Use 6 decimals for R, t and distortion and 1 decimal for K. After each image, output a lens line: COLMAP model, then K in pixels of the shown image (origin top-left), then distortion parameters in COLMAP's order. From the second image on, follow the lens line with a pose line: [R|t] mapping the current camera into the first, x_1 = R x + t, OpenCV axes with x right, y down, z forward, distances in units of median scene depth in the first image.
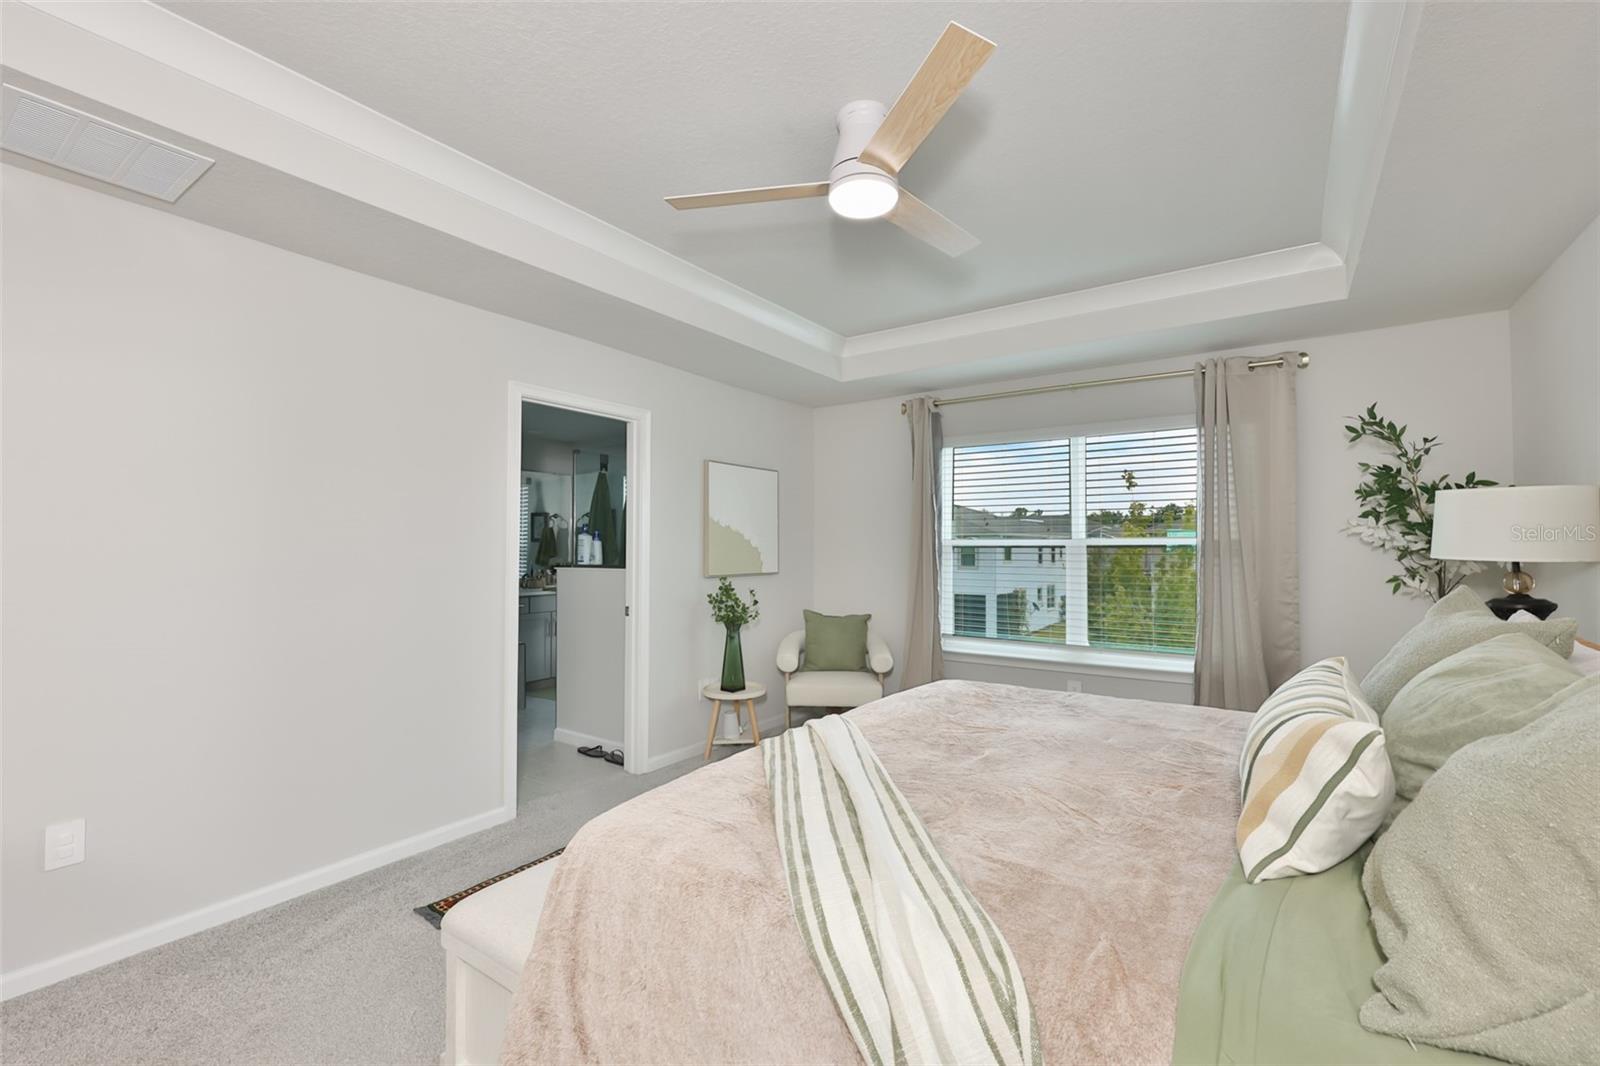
lens RADIAL K [[667.5, 0, 800.0], [0, 667.5, 533.0], [0, 0, 1]] dist [-0.012859, 0.000006]
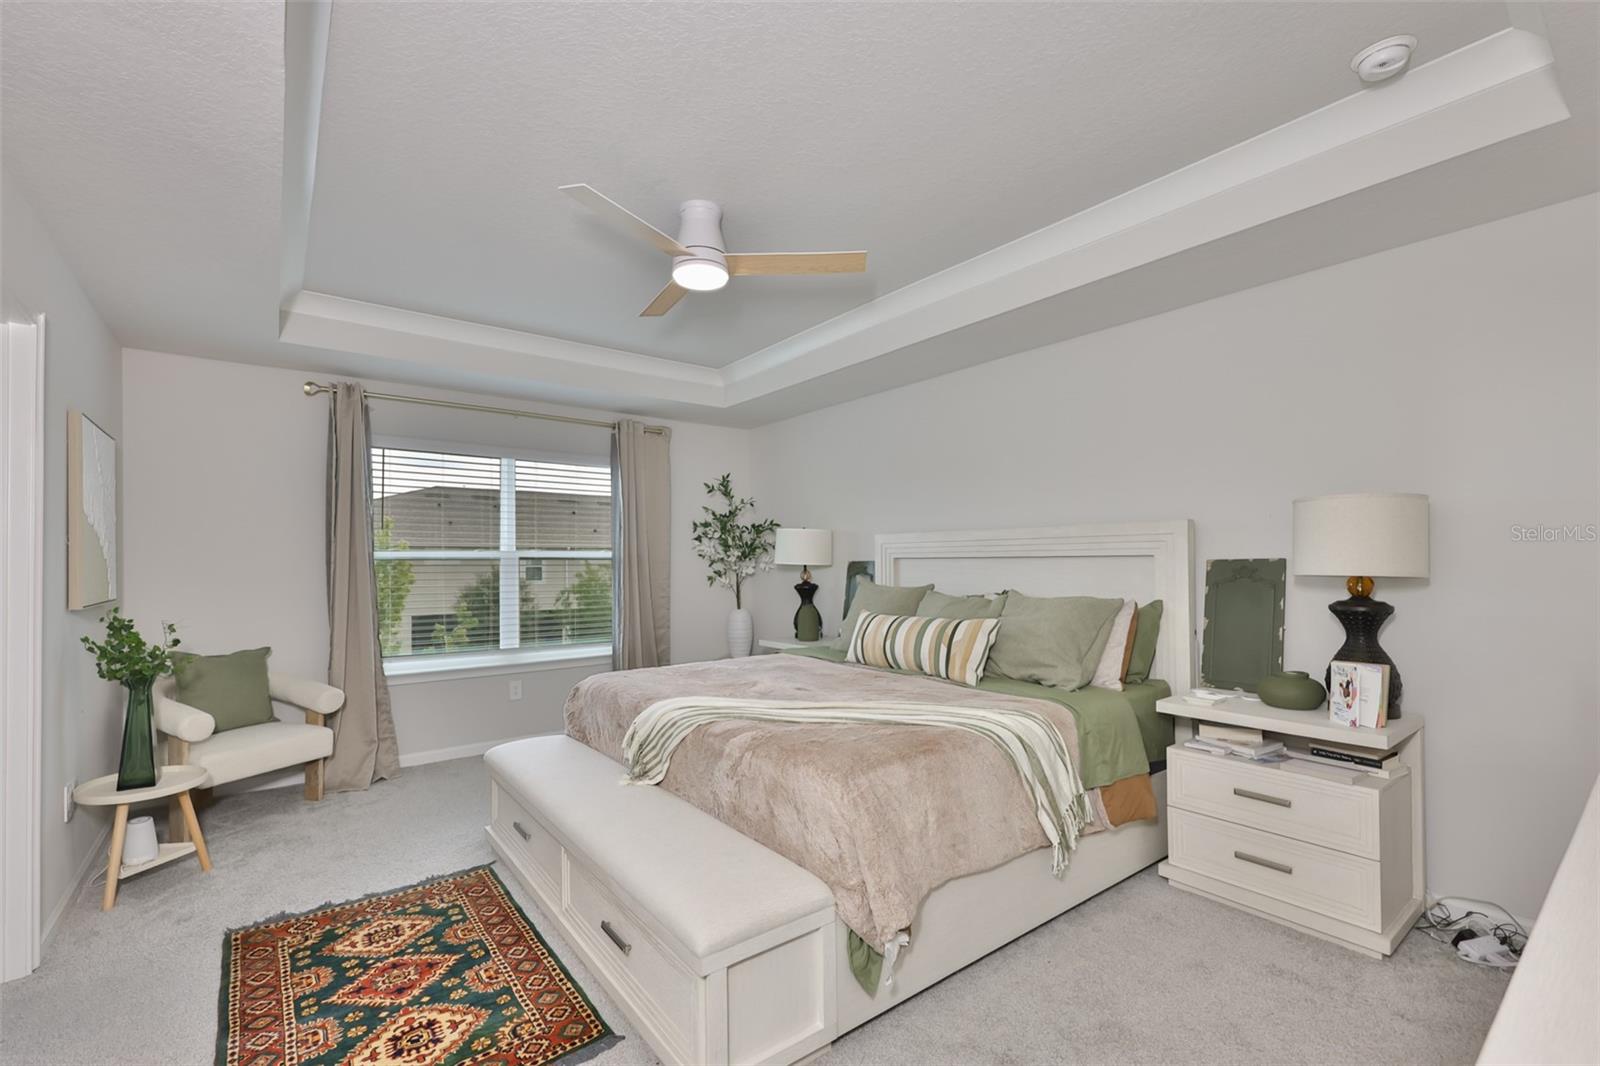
lens RADIAL K [[687.8, 0, 800.8], [0, 687.8, 556.2], [0, 0, 1]] dist [-0.002076, -0.000099]
pose [[0.303865, 0.002838, 0.952711, -0.529103], [-0.017491, 0.999844, 0.002600, 0.005549], [-0.952554, -0.017454, 0.303868, 0.203711]]
